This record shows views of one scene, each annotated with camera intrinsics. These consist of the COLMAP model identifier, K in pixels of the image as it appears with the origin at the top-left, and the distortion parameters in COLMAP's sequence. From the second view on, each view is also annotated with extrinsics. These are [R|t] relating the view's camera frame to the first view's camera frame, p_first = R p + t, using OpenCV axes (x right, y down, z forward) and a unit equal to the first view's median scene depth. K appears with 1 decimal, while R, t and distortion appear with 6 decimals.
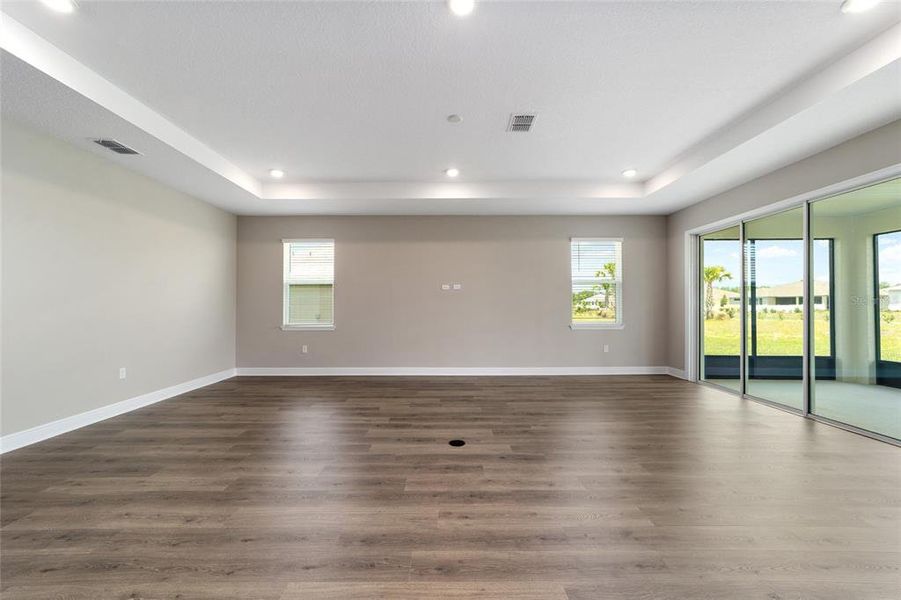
lens RADIAL K [[348.4, 0, 448.2], [0, 348.4, 305.8], [0, 0, 1]] dist [-0.009222, 0.006391]
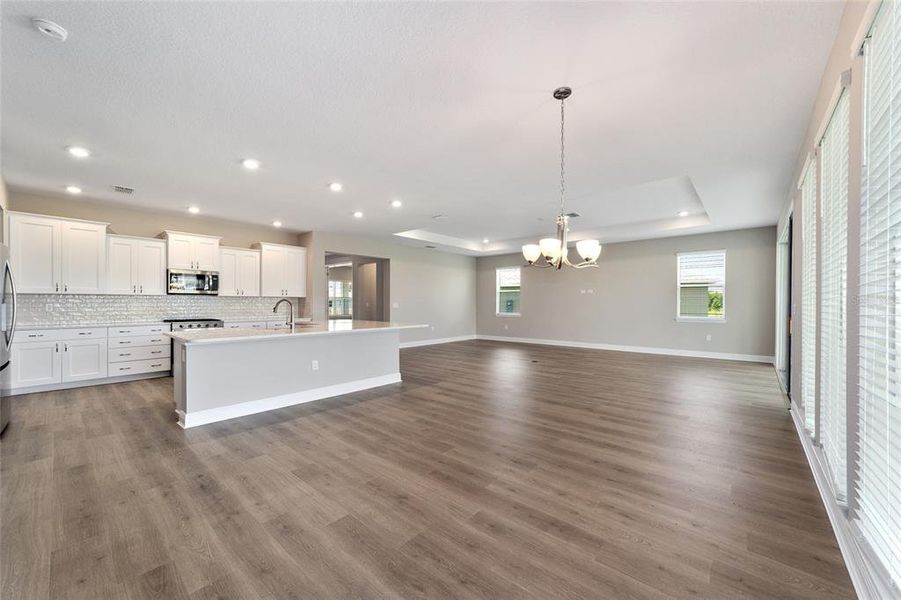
lens RADIAL K [[348.4, 0, 448.2], [0, 348.4, 305.8], [0, 0, 1]] dist [-0.009222, 0.006391]
pose [[0.747862, 0.007162, -0.663816, 0.587835], [-0.000731, 0.999950, 0.009965, -0.005092], [0.663854, -0.006968, 0.747830, -0.587507]]
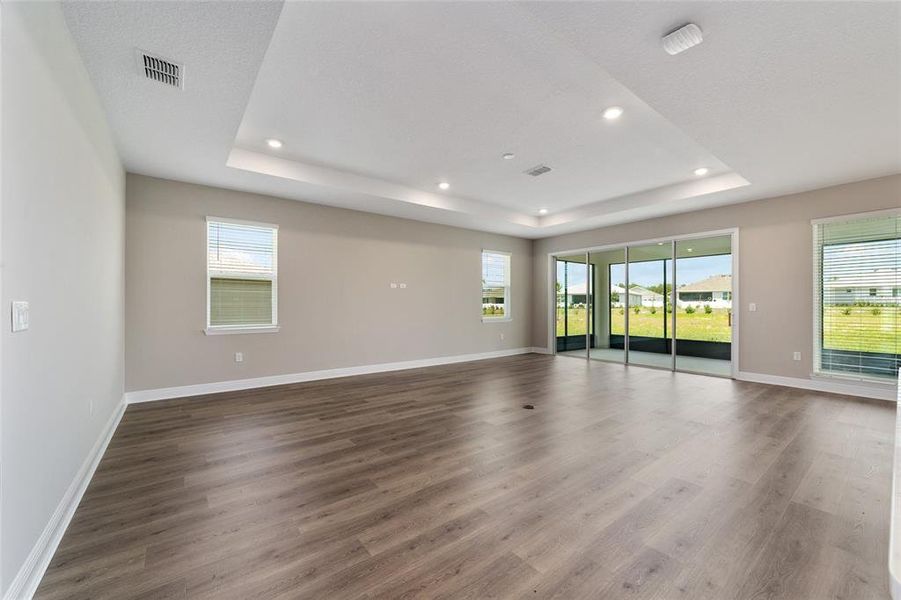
lens RADIAL K [[357.3, 0, 448.0], [0, 357.3, 305.1], [0, 0, 1]] dist [-0.008581, -0.000068]
pose [[0.792776, 0.000138, 0.609514, -0.534174], [-0.002252, 0.999994, 0.002703, 0.001127], [-0.609509, -0.003516, 0.792771, 0.055825]]
